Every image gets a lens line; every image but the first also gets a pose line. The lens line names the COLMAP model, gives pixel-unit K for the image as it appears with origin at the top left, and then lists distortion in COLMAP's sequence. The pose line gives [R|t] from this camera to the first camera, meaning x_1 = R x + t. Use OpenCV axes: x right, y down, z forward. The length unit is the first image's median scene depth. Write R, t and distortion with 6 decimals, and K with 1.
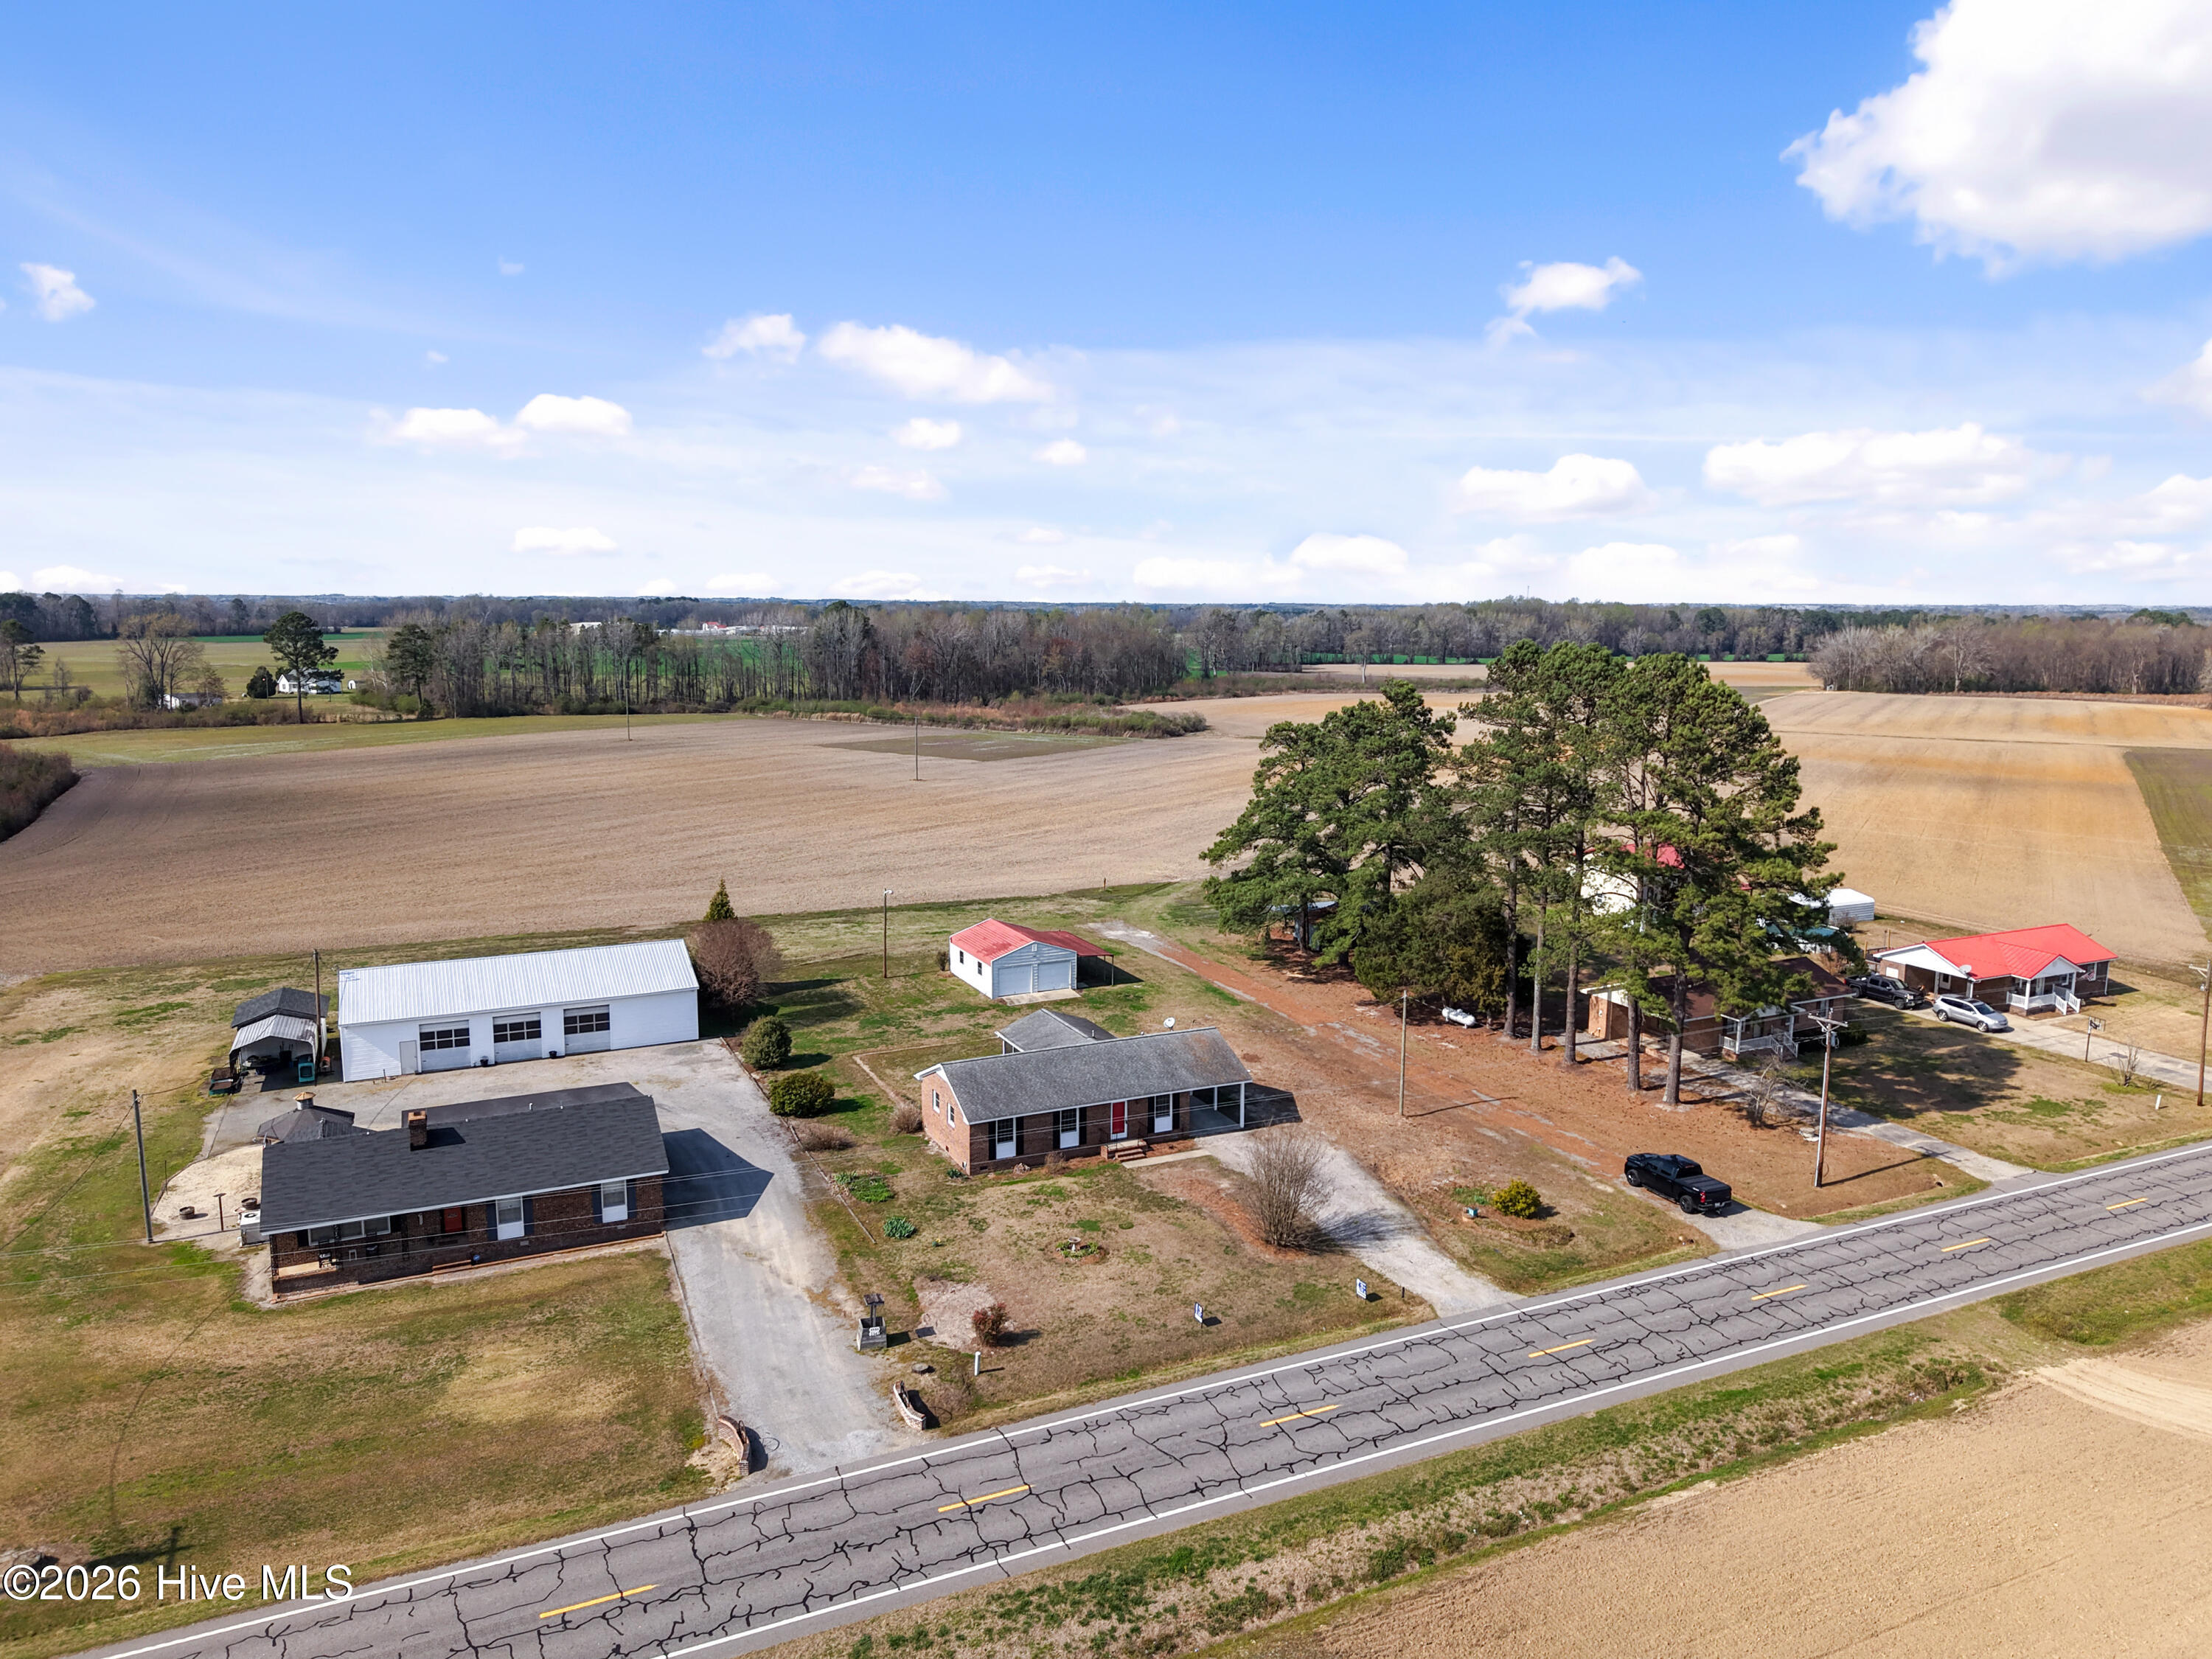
lens RADIAL K [[1522.7, 0, 1106.0], [0, 1522.7, 829.5], [0, 0, 1]] dist [0.053444, -0.000942]
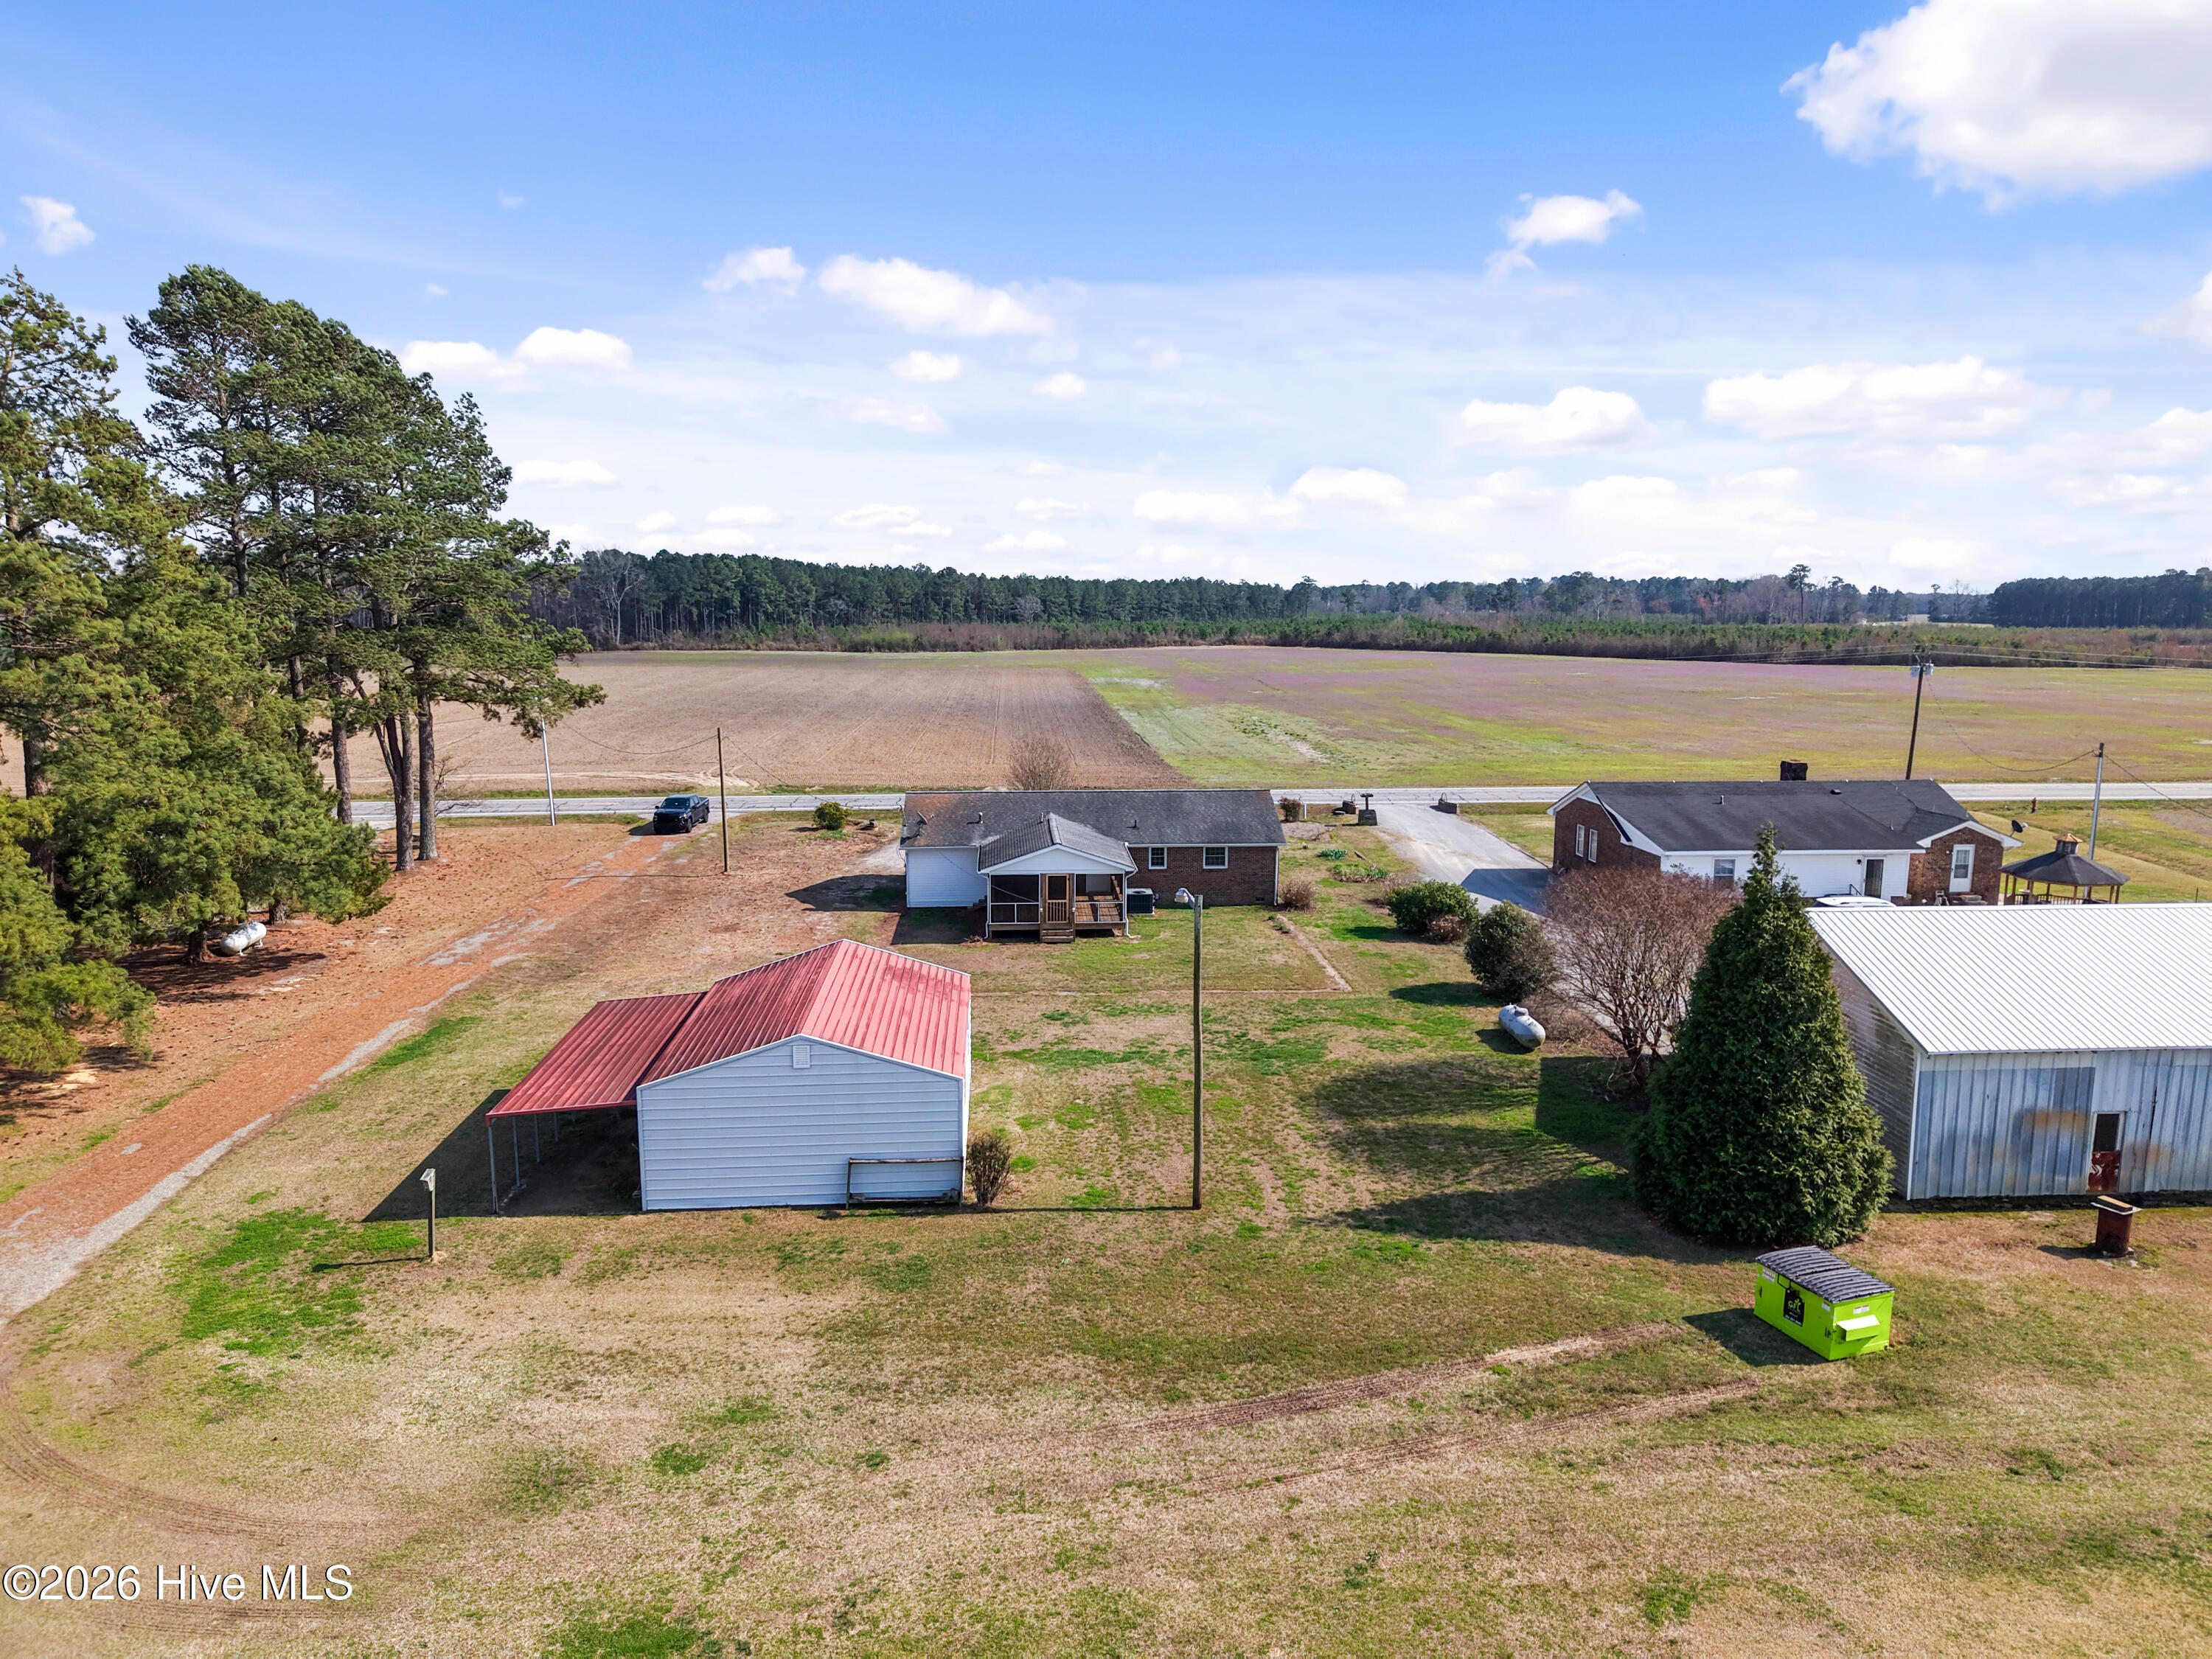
lens RADIAL K [[1431.5, 0, 1106.0], [0, 1431.5, 829.5], [0, 0, 1]] dist [0.028143, -0.000548]
pose [[-0.931485, -0.060760, 0.358671, -0.266251], [0.044260, 0.959700, 0.277520, -0.052332], [-0.361078, 0.274381, -0.891256, 1.481318]]
